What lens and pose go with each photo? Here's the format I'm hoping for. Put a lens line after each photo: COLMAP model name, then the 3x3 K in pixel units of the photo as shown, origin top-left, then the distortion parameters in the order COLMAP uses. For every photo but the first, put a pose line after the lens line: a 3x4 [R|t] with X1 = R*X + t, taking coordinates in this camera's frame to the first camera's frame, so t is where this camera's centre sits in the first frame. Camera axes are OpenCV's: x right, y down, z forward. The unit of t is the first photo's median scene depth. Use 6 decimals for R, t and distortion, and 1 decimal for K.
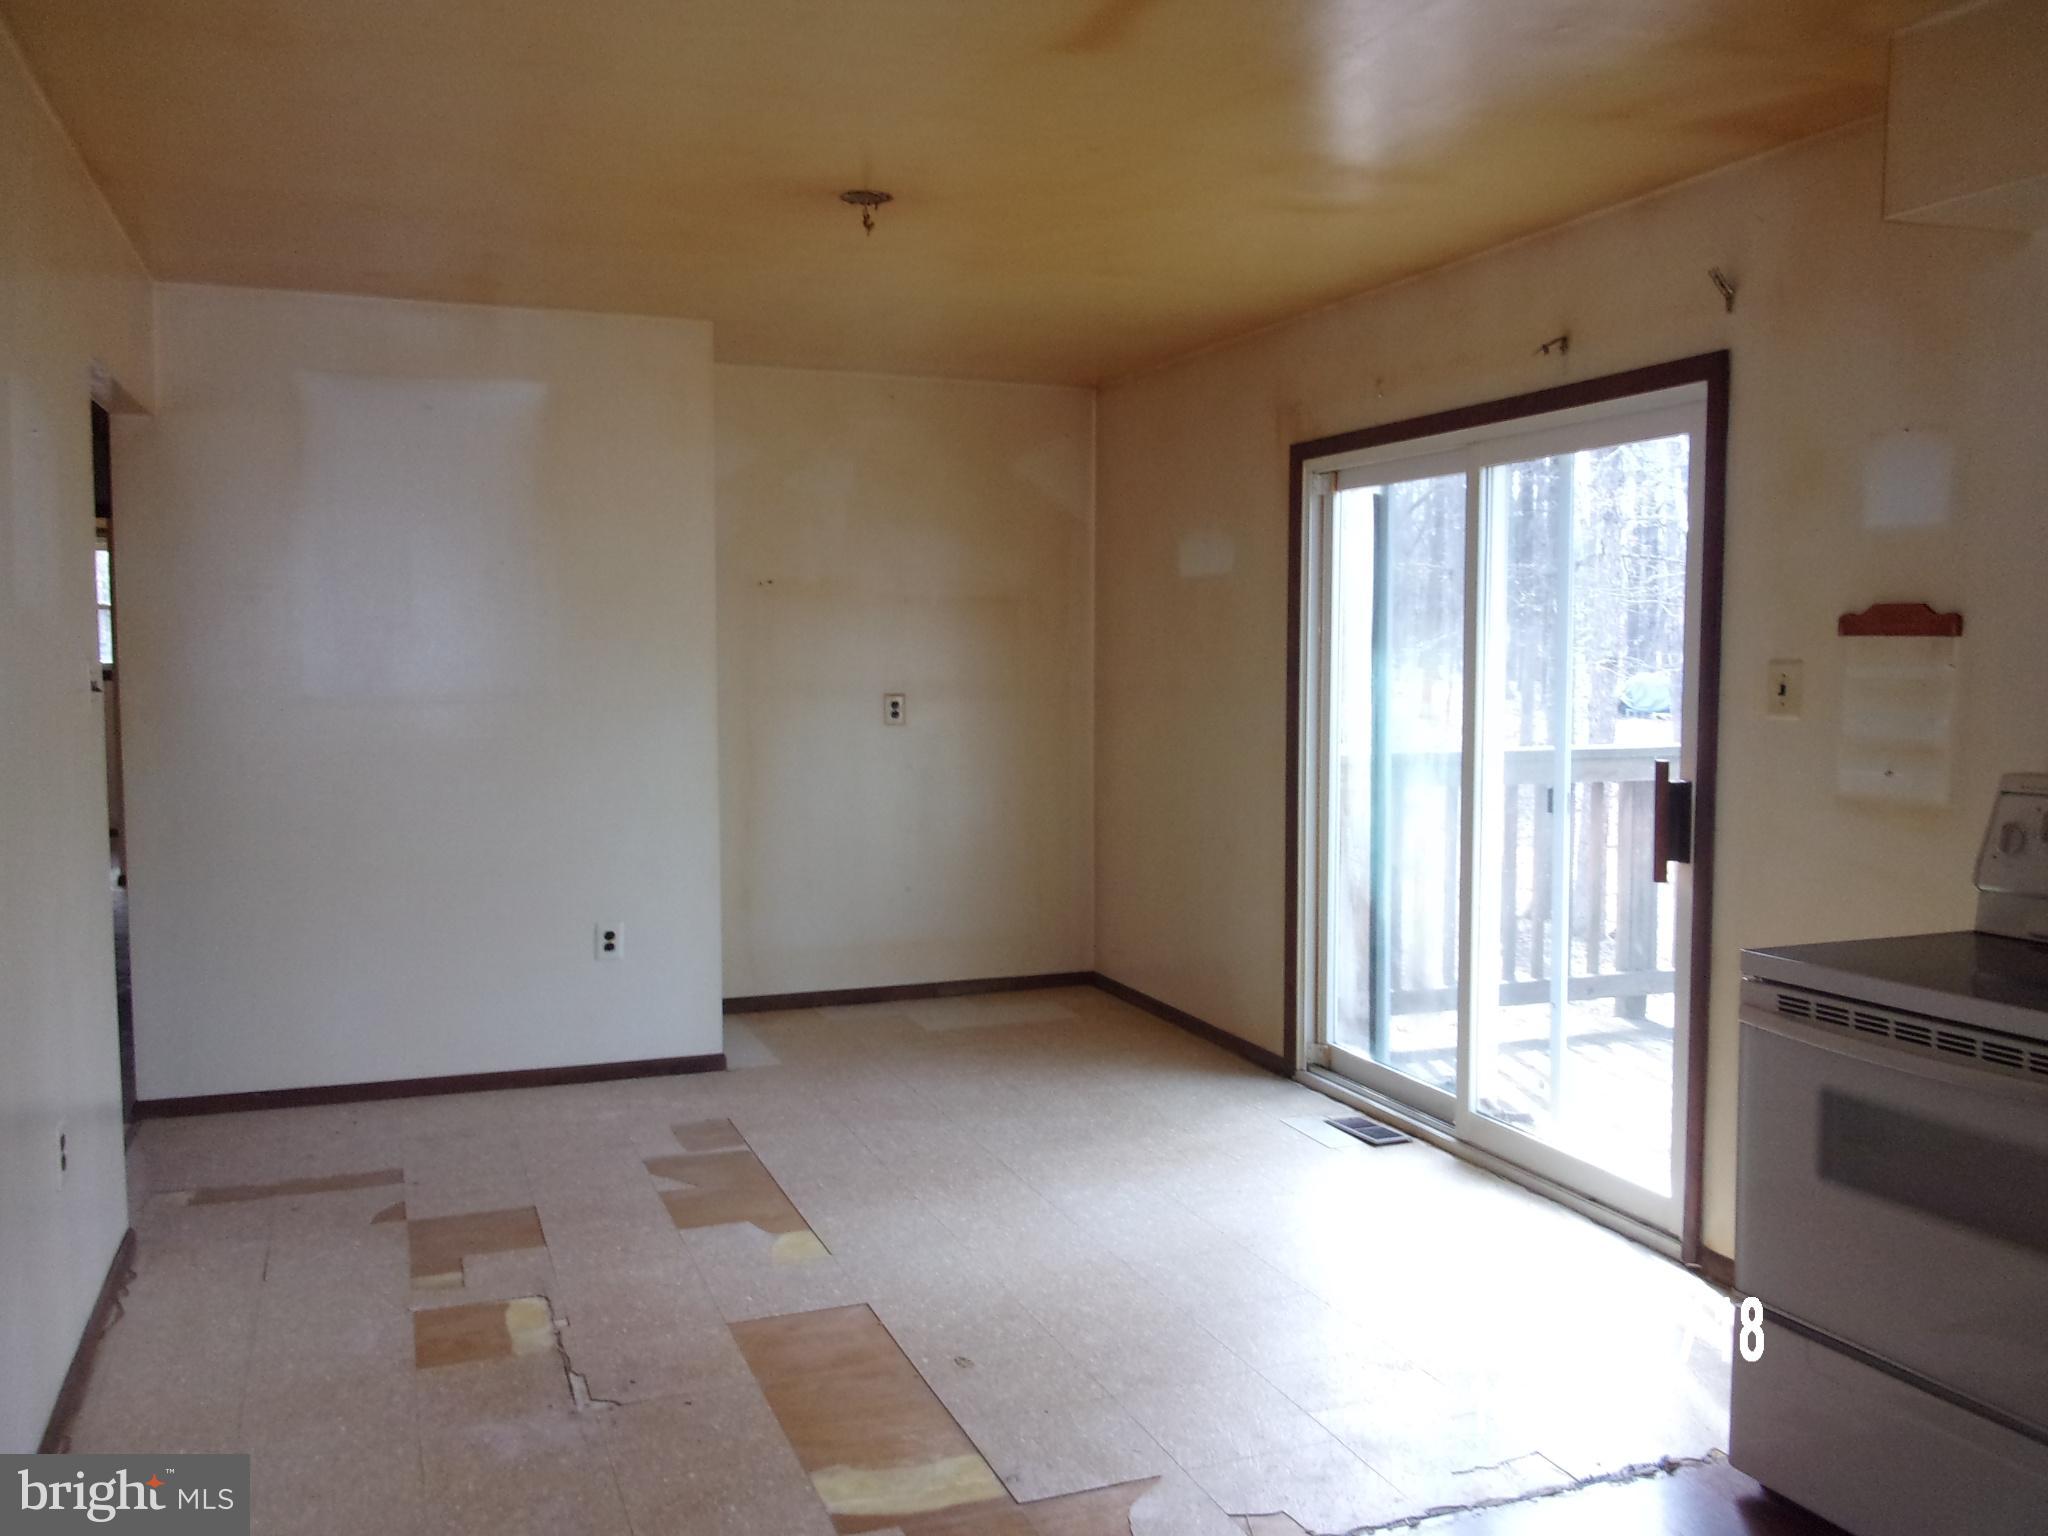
lens RADIAL K [[1672.8, 0, 1043.9], [0, 1672.8, 755.5], [0, 0, 1]] dist [0.008906, -0.007147]
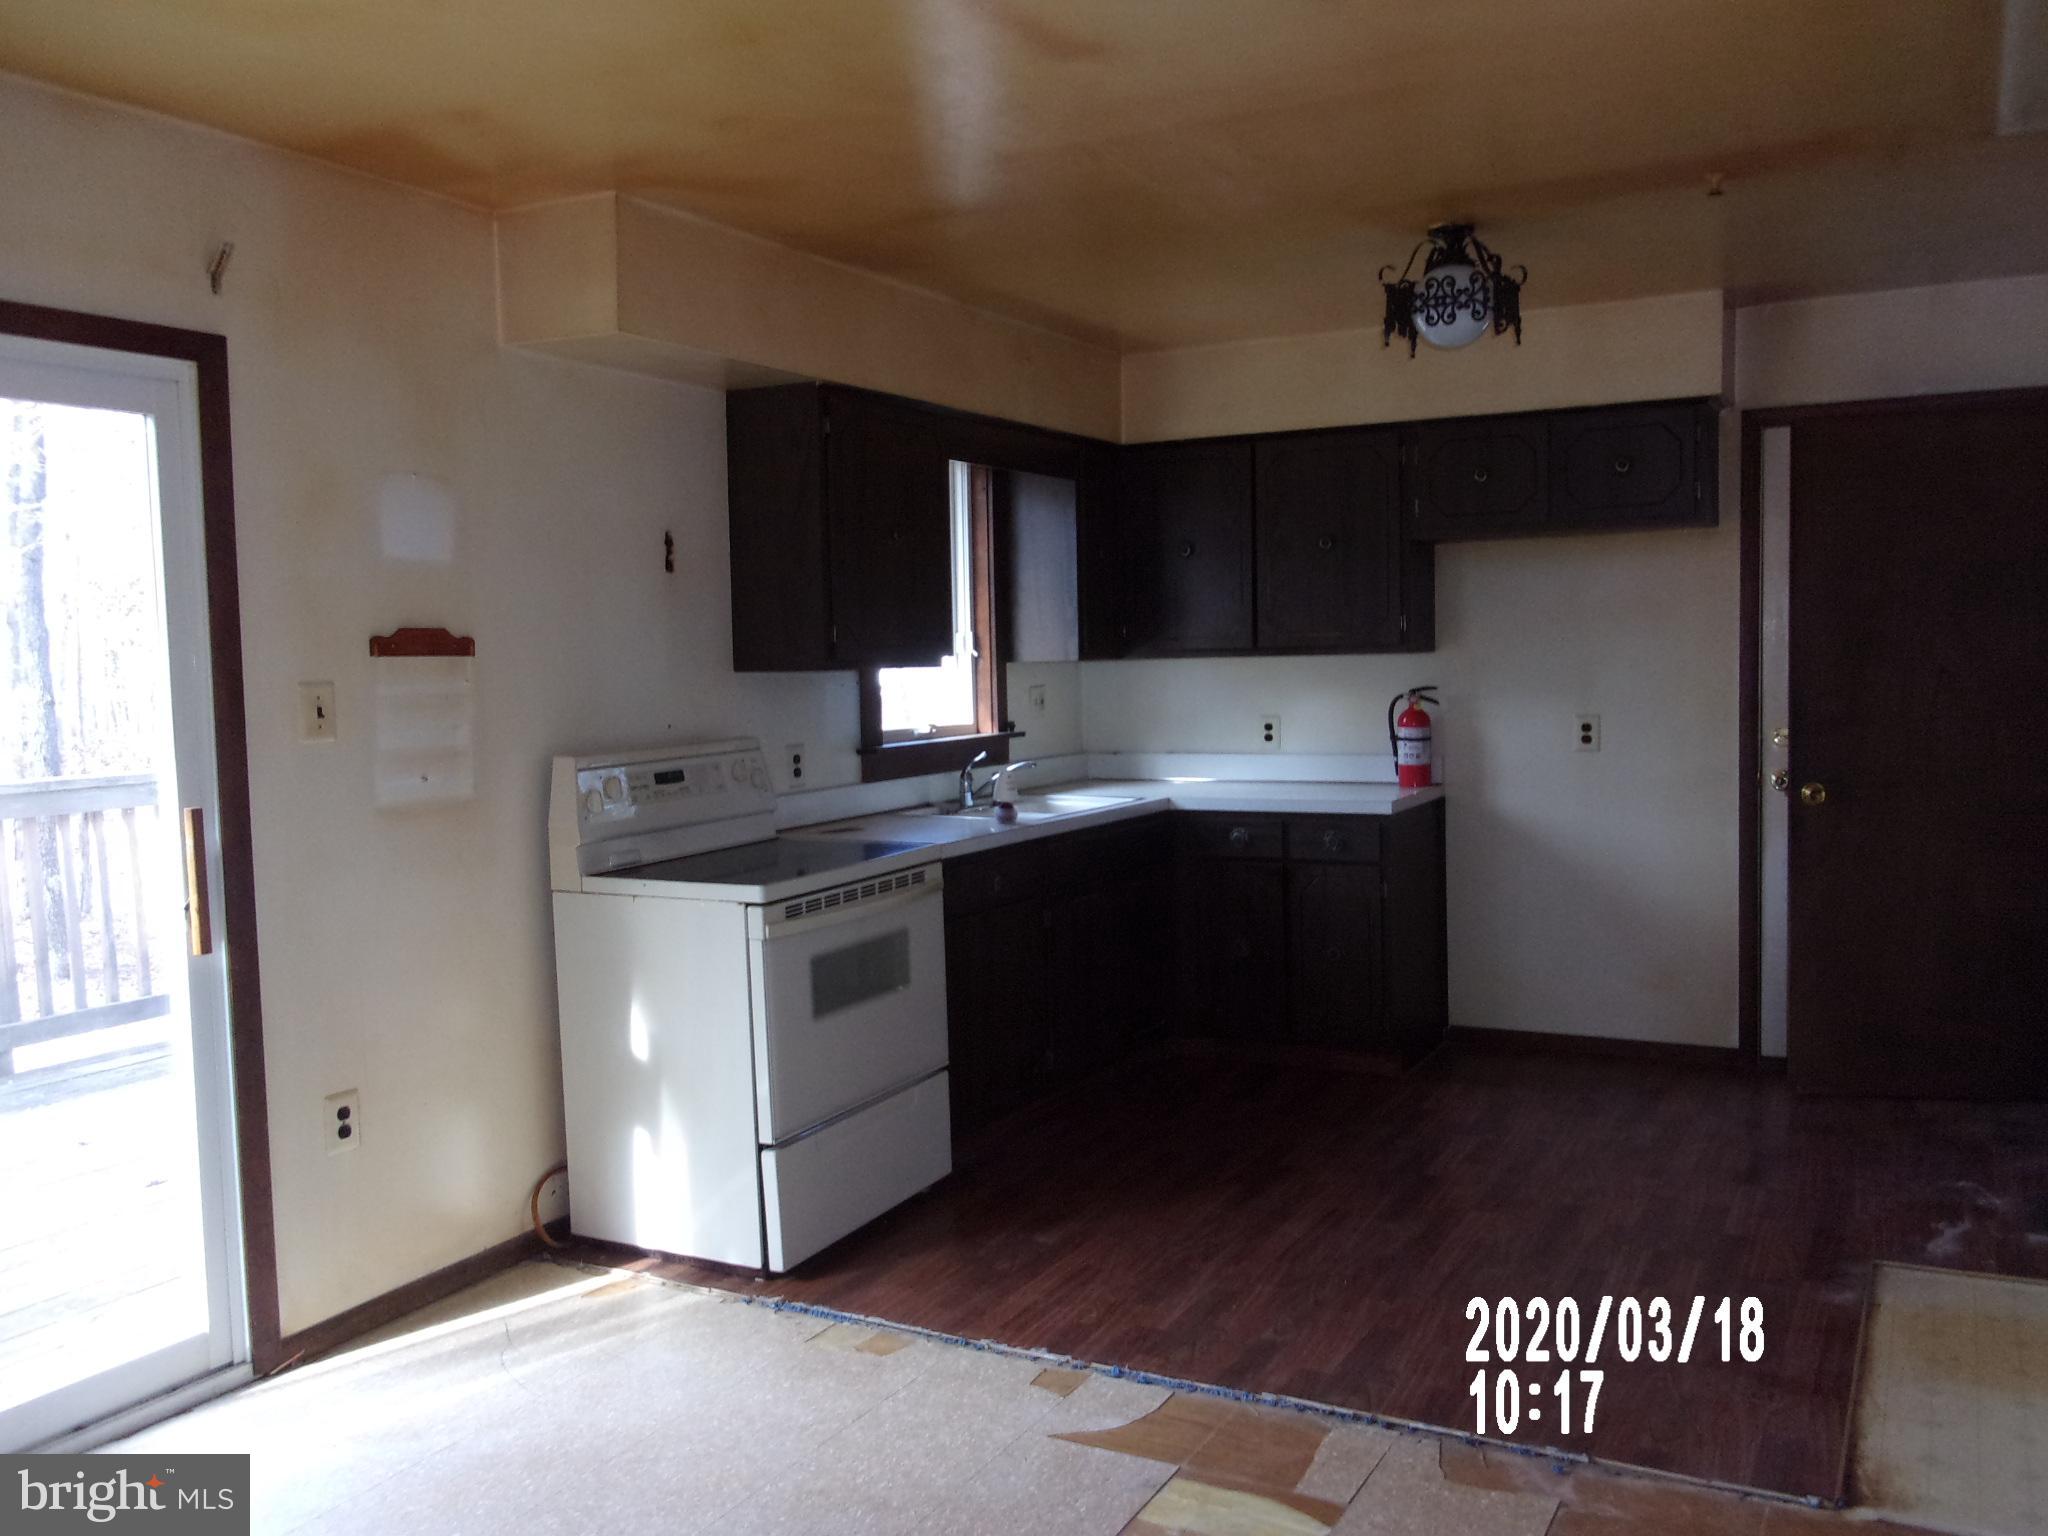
lens RADIAL K [[1672.8, 0, 1043.9], [0, 1672.8, 755.5], [0, 0, 1]] dist [0.008906, -0.007147]
pose [[-0.640018, -0.030796, 0.767742, -0.628759], [0.073910, 0.992095, 0.101410, -0.088607], [-0.764797, 0.121648, -0.632683, 1.402075]]
